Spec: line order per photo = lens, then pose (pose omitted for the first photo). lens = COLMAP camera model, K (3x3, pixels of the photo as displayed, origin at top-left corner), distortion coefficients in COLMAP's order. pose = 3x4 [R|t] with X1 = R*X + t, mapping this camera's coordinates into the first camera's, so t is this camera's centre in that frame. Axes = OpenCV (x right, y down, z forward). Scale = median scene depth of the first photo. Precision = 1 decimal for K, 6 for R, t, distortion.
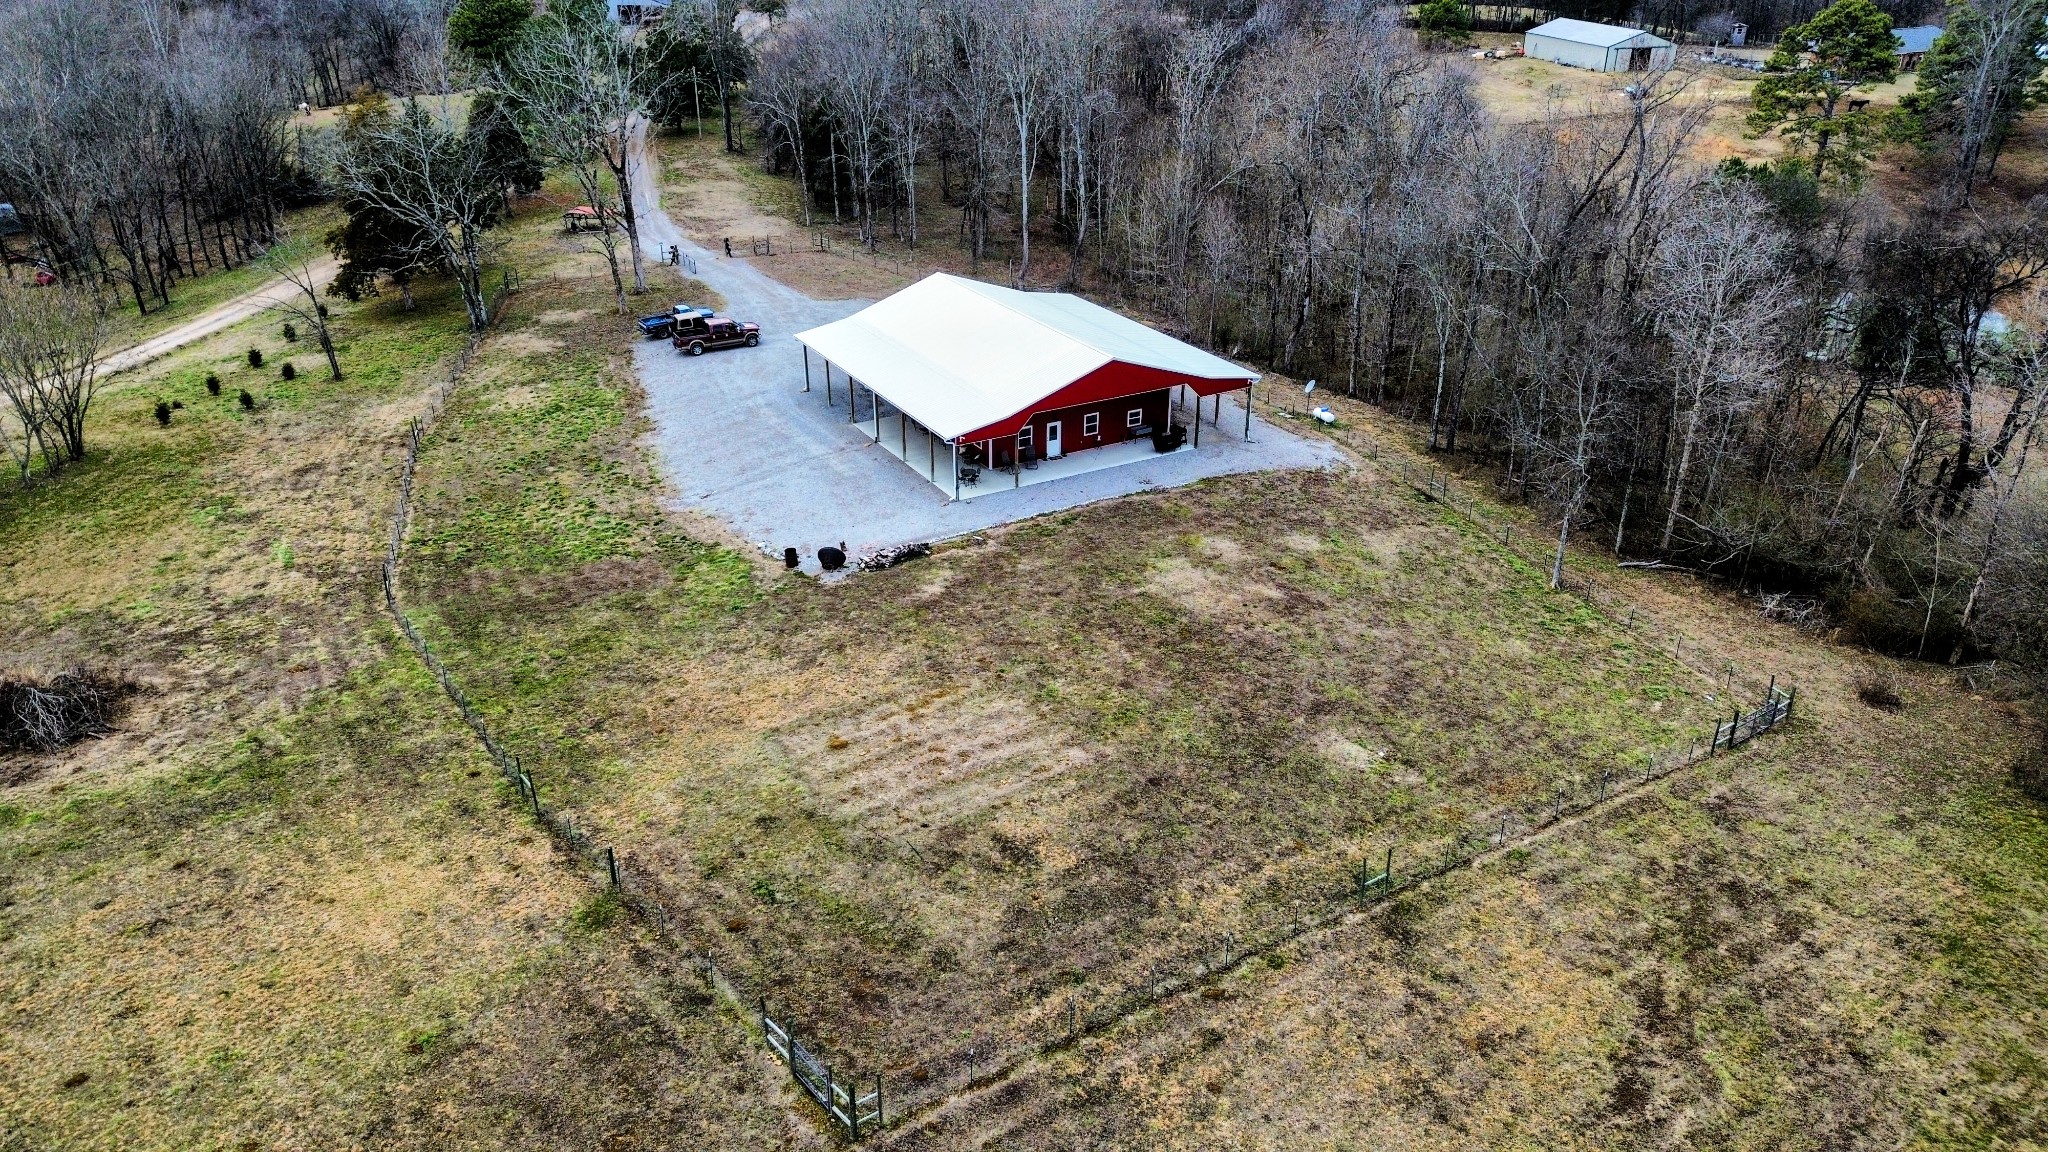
lens RADIAL K [[1436.5, 0, 1019.0], [0, 1436.5, 570.9], [0, 0, 1]] dist [0.079737, -0.084479]
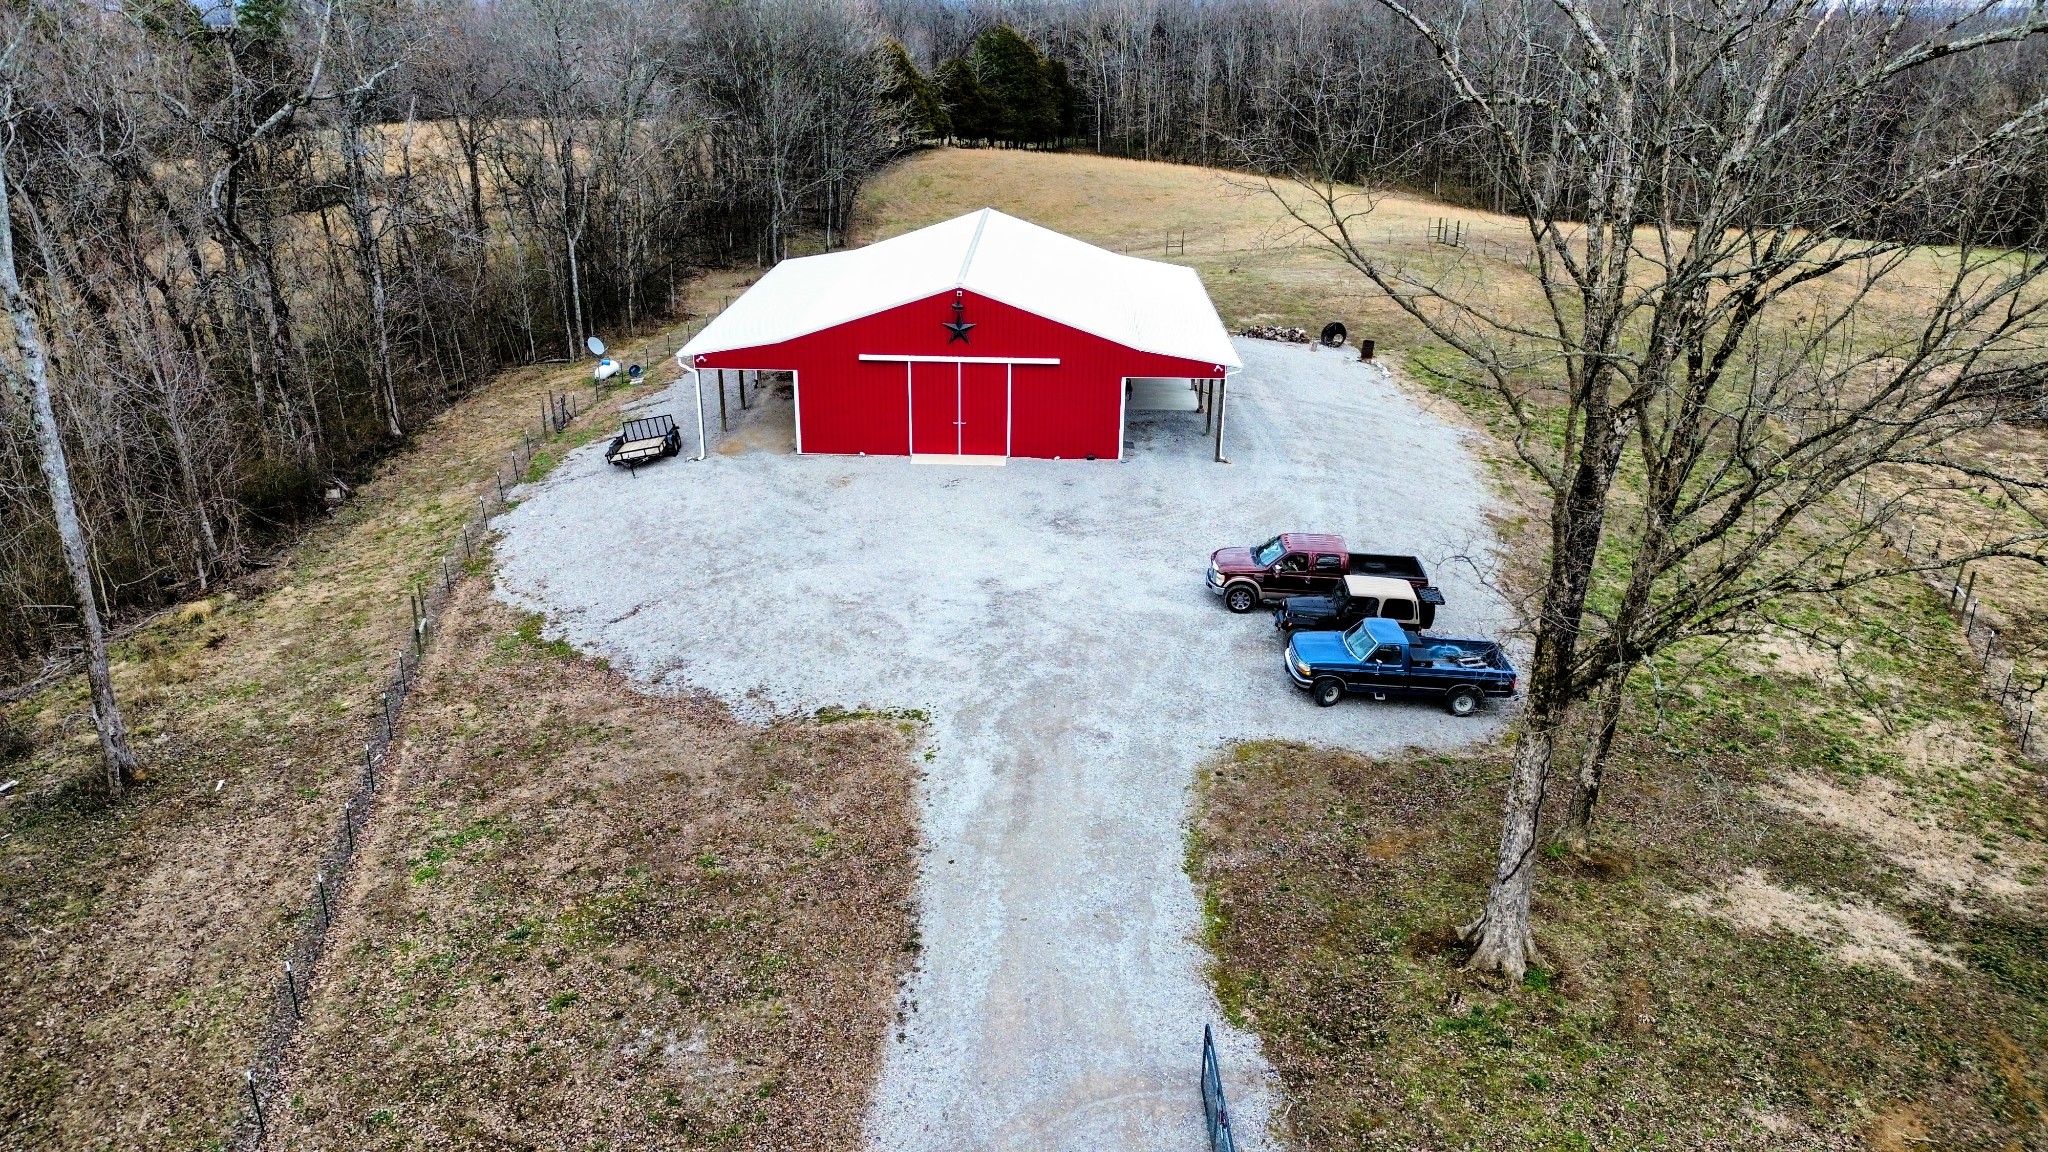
lens RADIAL K [[1436.5, 0, 1014.5], [0, 1436.5, 568.3], [0, 0, 1]] dist [0.079737, -0.084479]
pose [[-0.854385, -0.195021, 0.481656, -0.532806], [0.215008, 0.711165, 0.669340, -0.731109], [-0.473072, 0.675434, -0.565678, 2.041791]]
